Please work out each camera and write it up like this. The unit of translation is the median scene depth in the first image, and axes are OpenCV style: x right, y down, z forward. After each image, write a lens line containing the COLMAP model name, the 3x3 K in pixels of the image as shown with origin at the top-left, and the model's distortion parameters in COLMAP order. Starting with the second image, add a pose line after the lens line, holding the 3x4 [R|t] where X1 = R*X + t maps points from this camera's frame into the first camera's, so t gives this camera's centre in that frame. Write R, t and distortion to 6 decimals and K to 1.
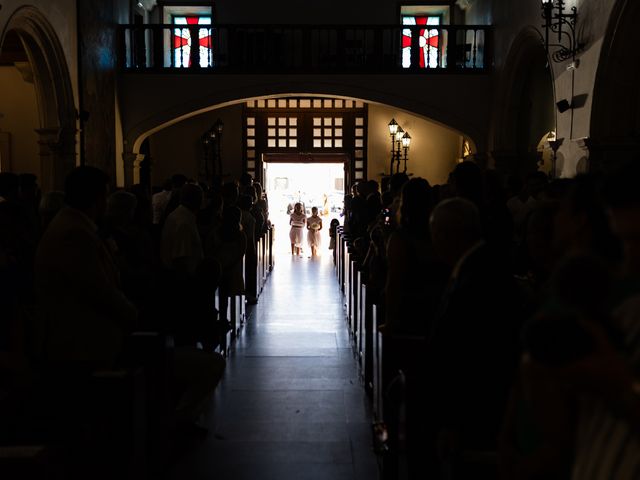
lens RADIAL K [[842.3, 0, 331.1], [0, 842.3, 240.7], [0, 0, 1]] dist [0.003132, -0.021230]
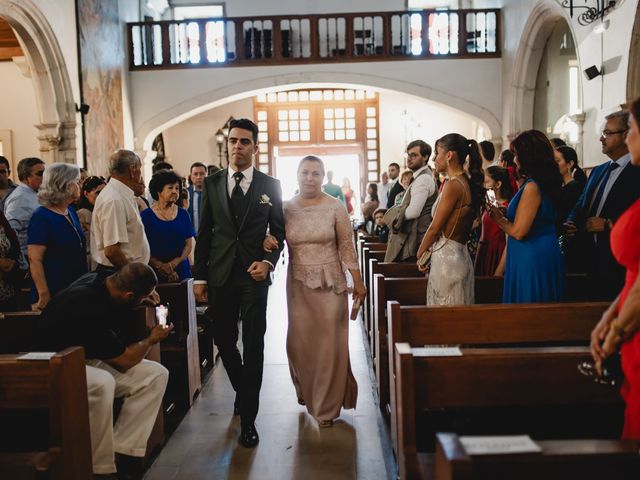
lens RADIAL K [[728.7, 0, 320.0], [0, 728.7, 240.0], [0, 0, 1]] dist [-0.009937, -0.016213]
pose [[0.998422, -0.031681, -0.046365, 0.008876], [0.031738, 0.999496, 0.000489, 0.007975], [0.046326, -0.001959, 0.998924, 0.142173]]
